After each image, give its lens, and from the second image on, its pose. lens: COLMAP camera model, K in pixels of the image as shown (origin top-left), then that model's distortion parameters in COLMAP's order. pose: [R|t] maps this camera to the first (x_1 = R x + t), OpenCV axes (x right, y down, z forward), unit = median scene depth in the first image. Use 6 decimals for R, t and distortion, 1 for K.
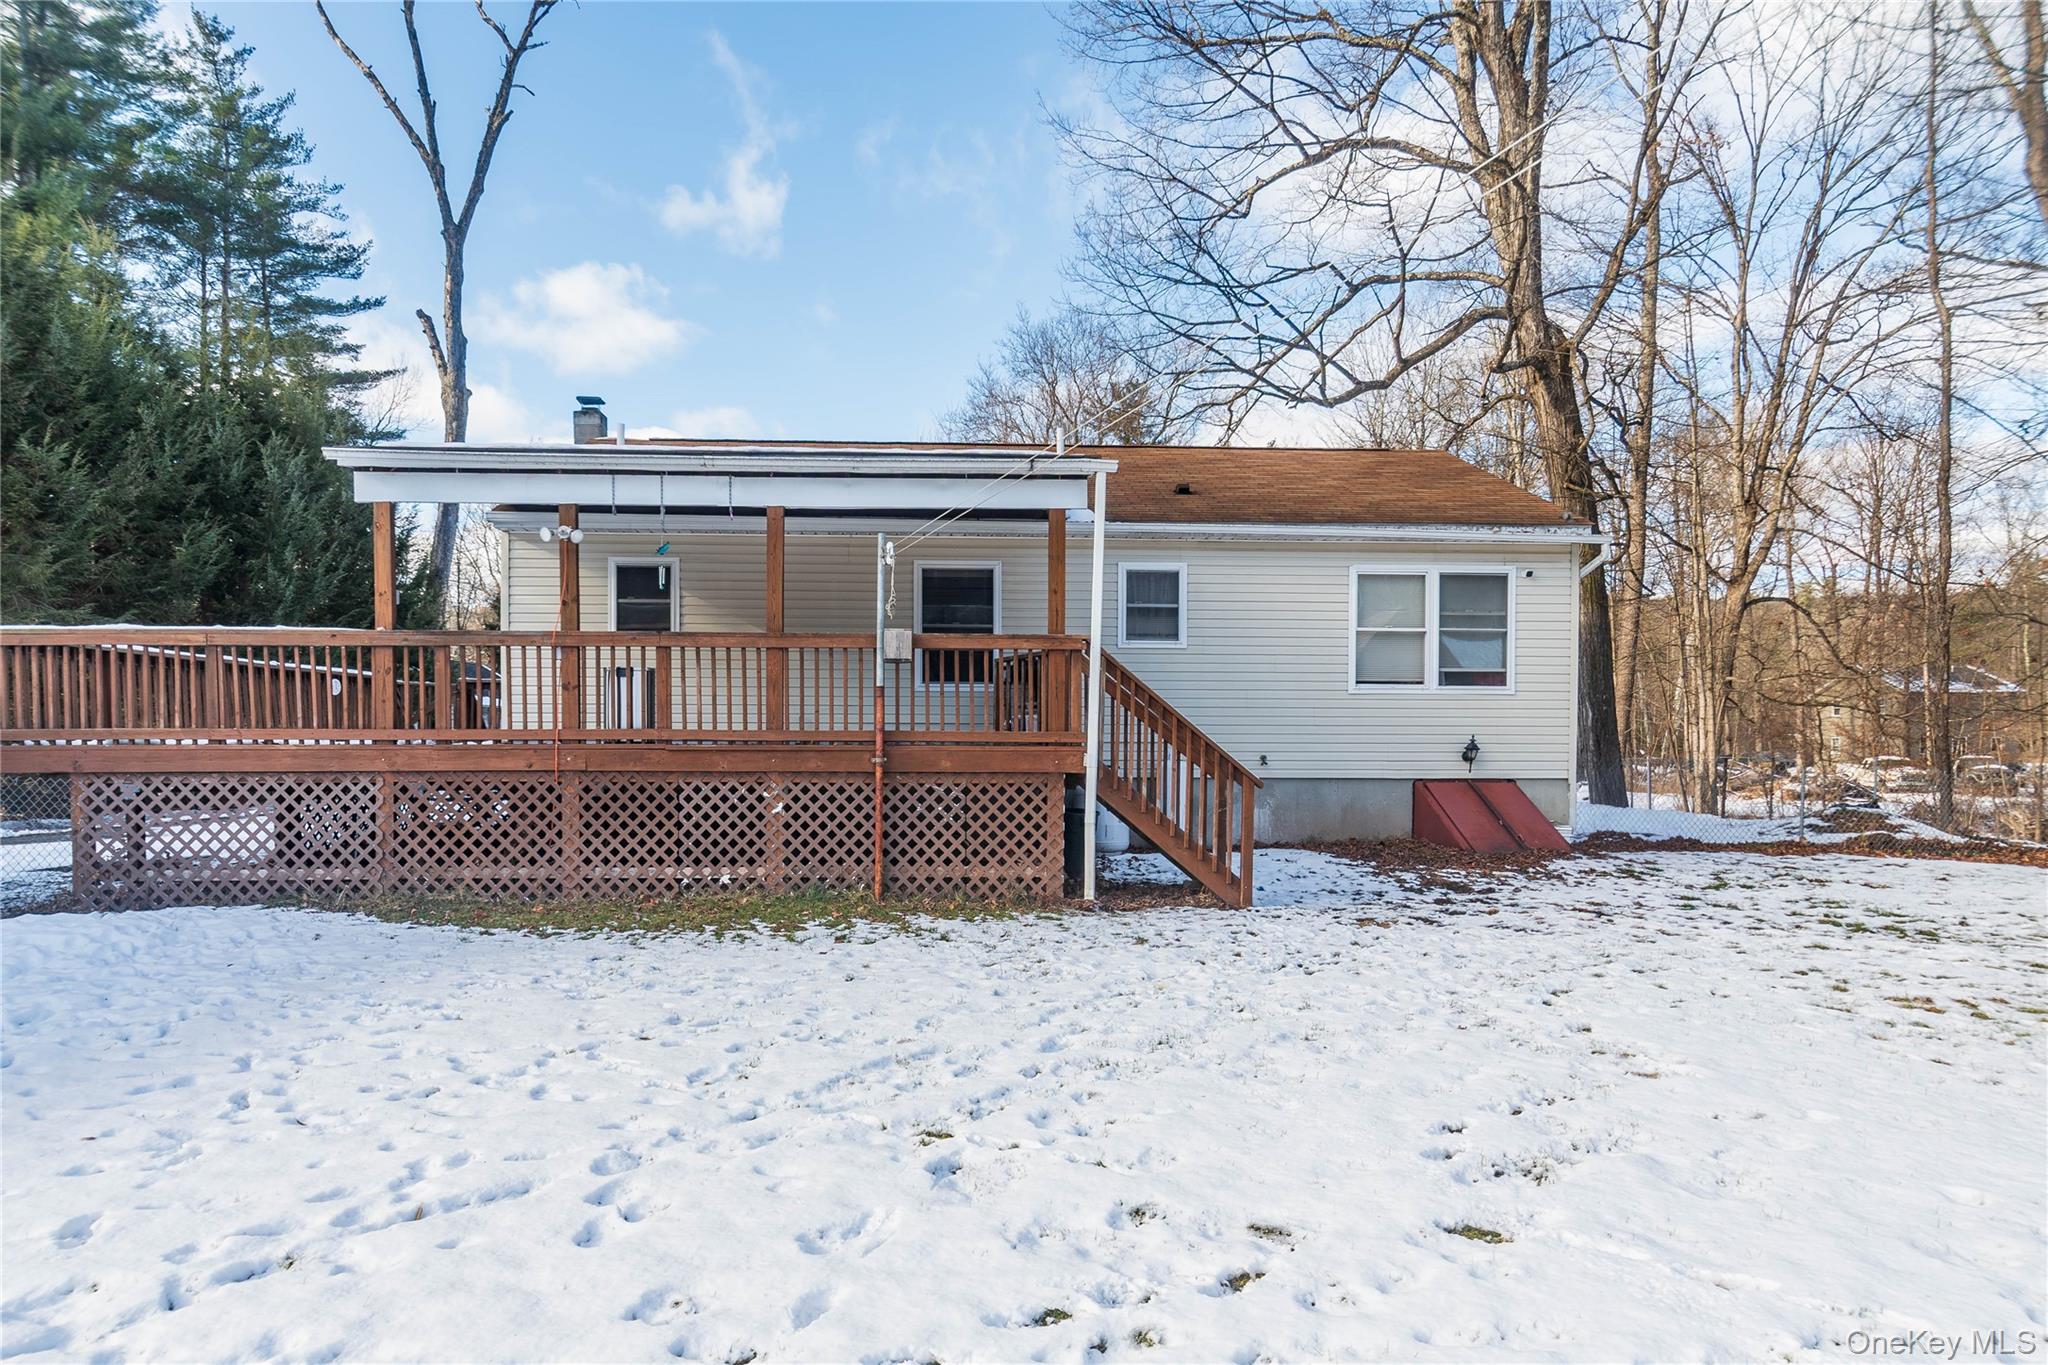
lens RADIAL K [[1229.3, 0, 1006.5], [0, 1229.3, 771.7], [0, 0, 1]] dist [0.000522, -0.001166]
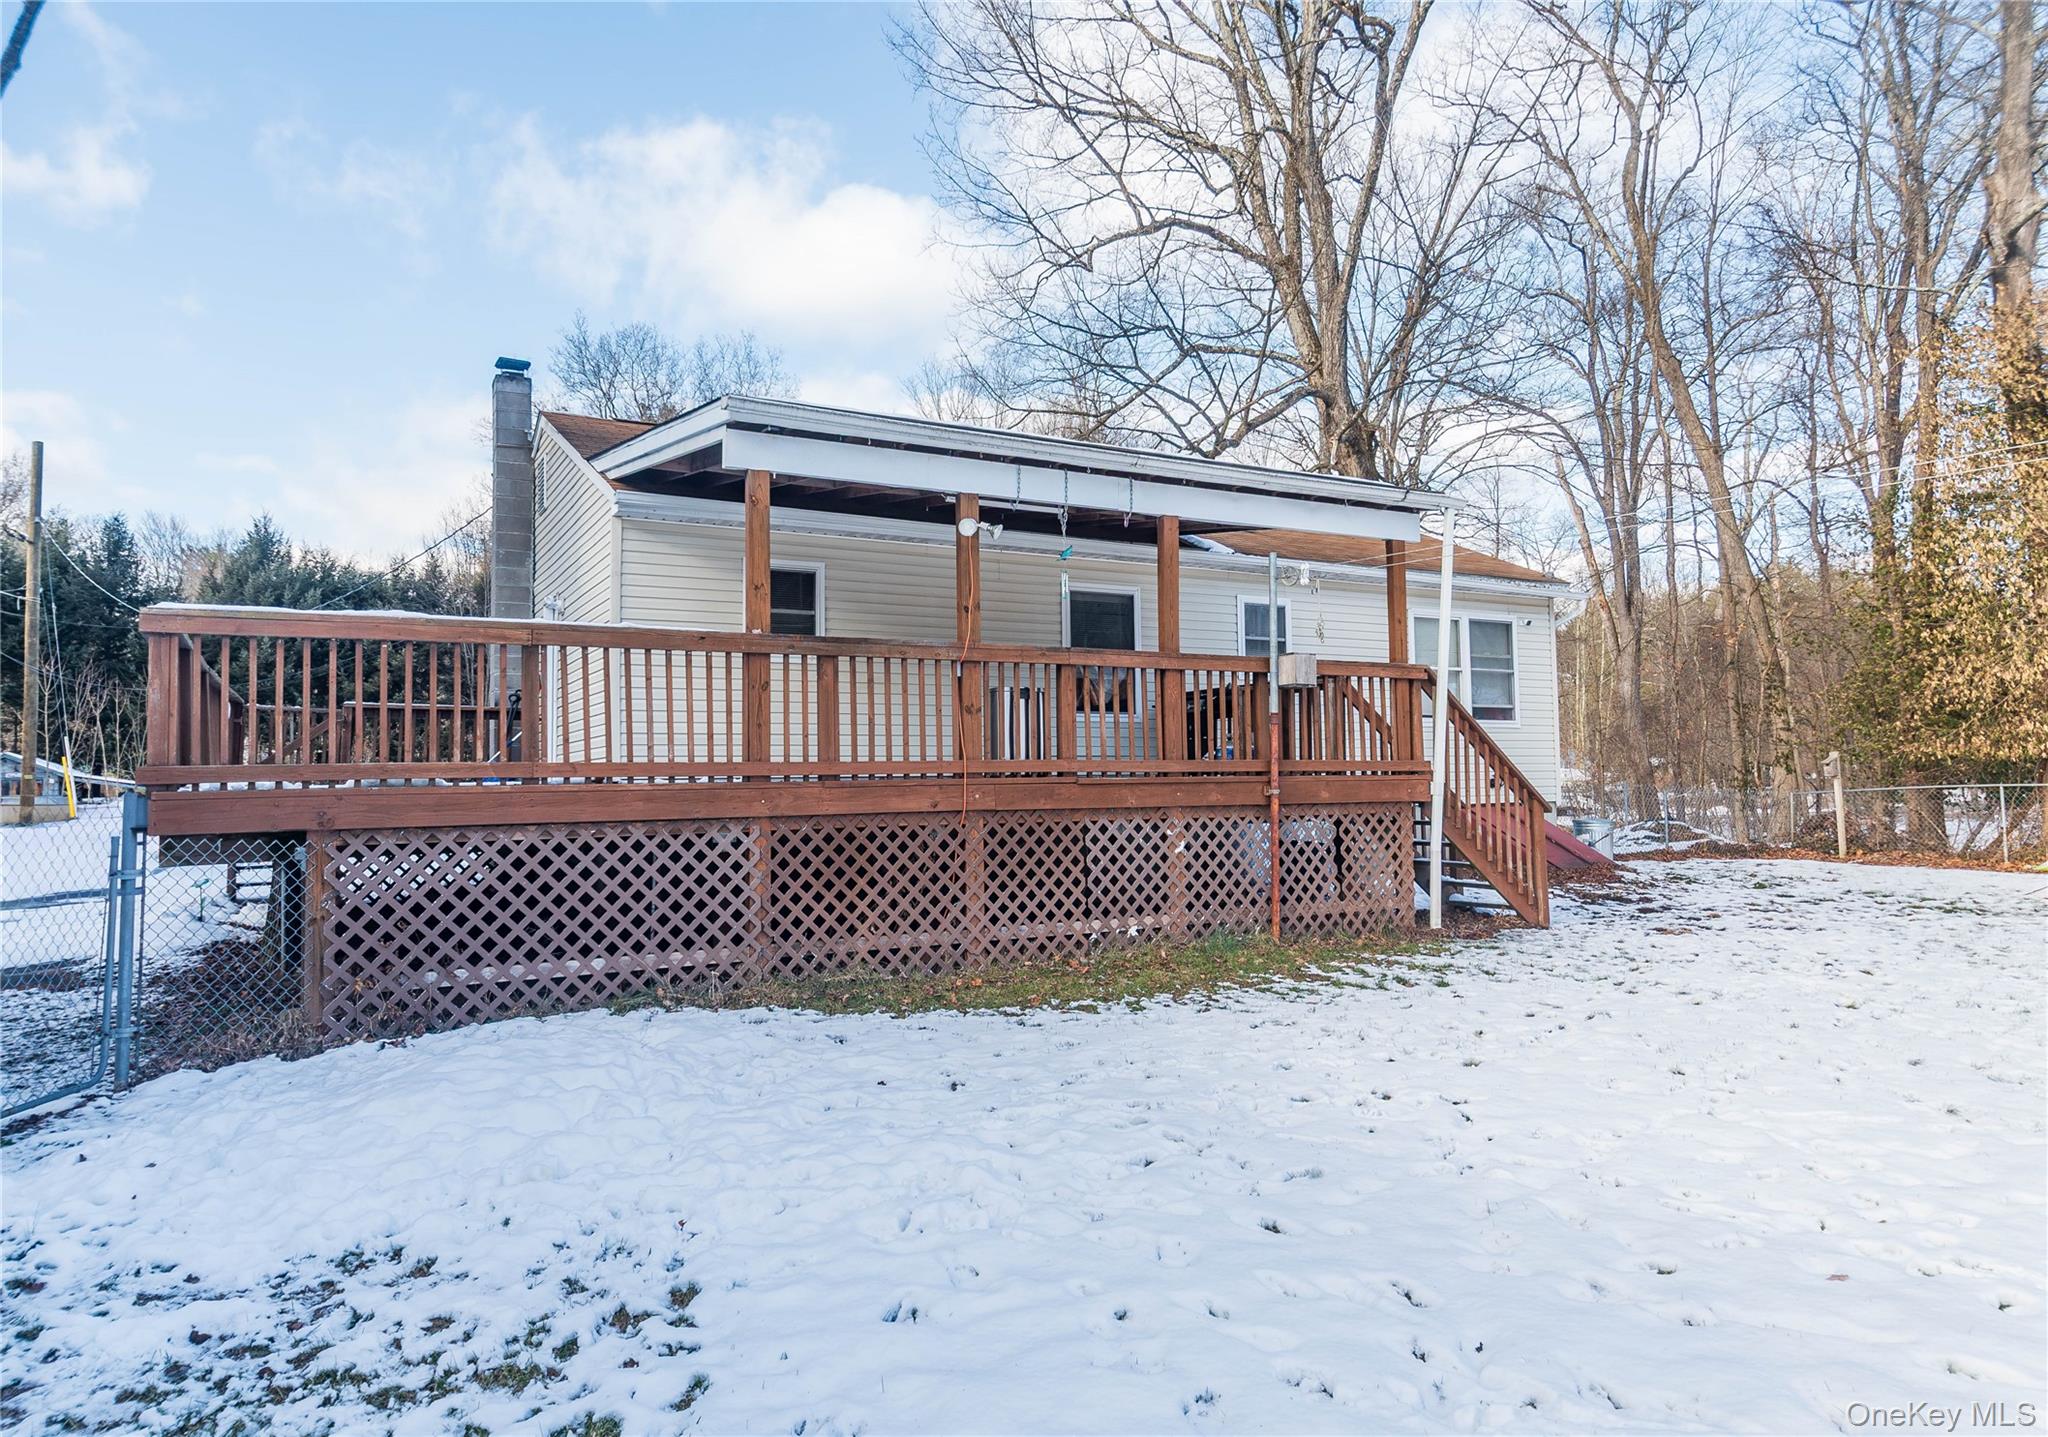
lens RADIAL K [[1275.9, 0, 1040.0], [0, 1275.9, 716.4], [0, 0, 1]] dist [-0.008240, 0.001134]
pose [[0.897960, 0.008214, 0.440000, -0.686464], [0.028117, 0.996712, -0.075988, 0.002553], [-0.439178, 0.080606, 0.894777, 0.207674]]
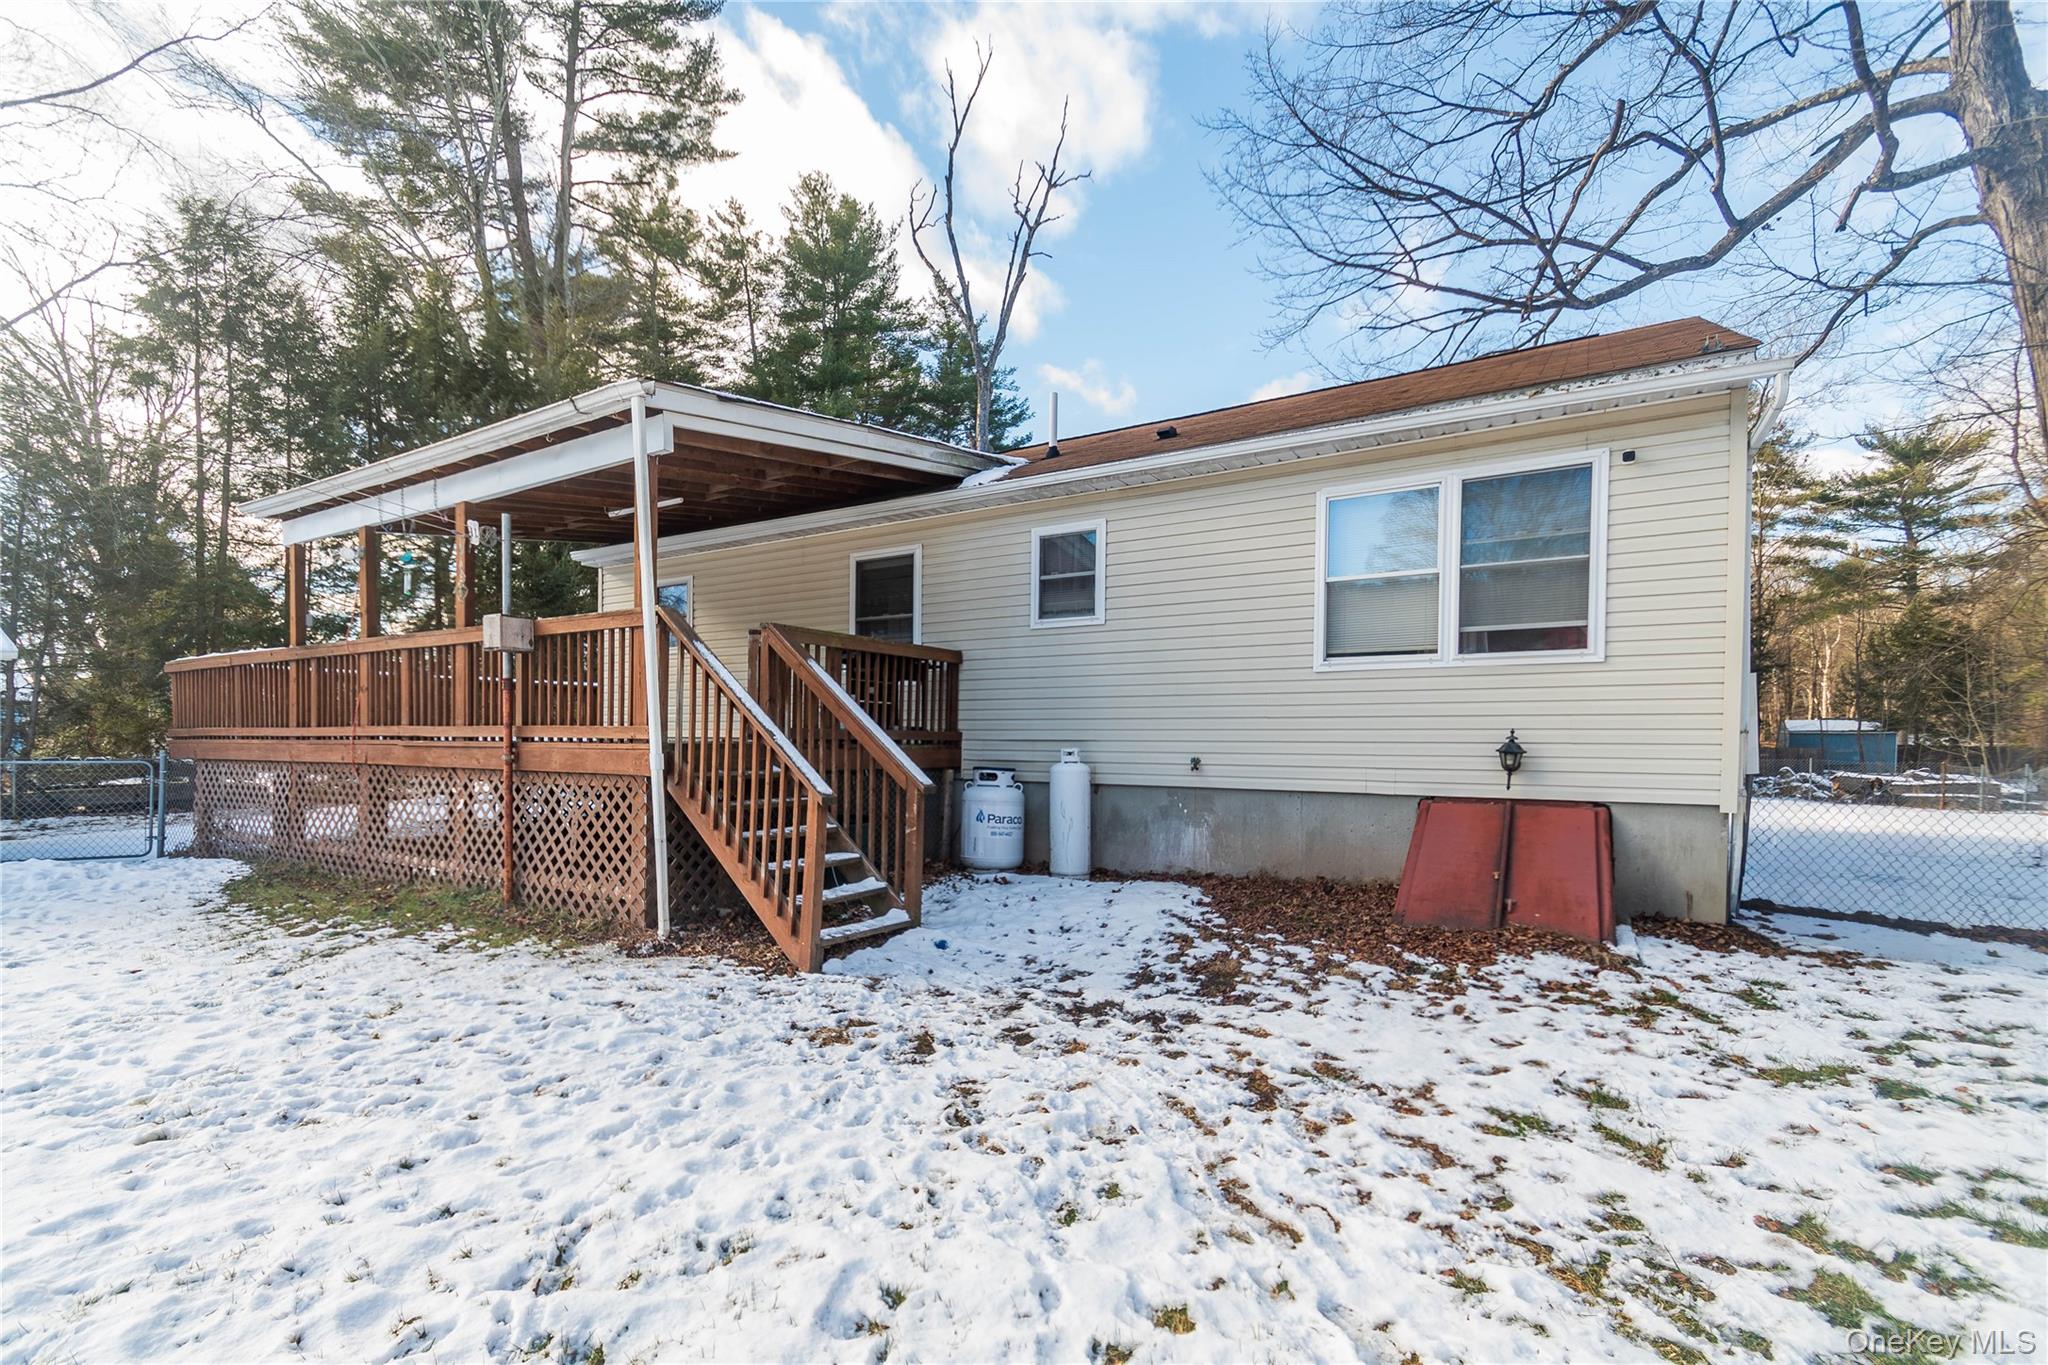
lens RADIAL K [[927.2, 0, 1007.1], [0, 927.2, 755.6], [0, 0, 1]] dist [0.002949, -0.001241]
pose [[0.814763, 0.008250, -0.579735, 0.610681], [-0.017887, 0.999780, -0.010911, -0.009614], [0.579518, 0.019259, 0.814732, 0.643861]]
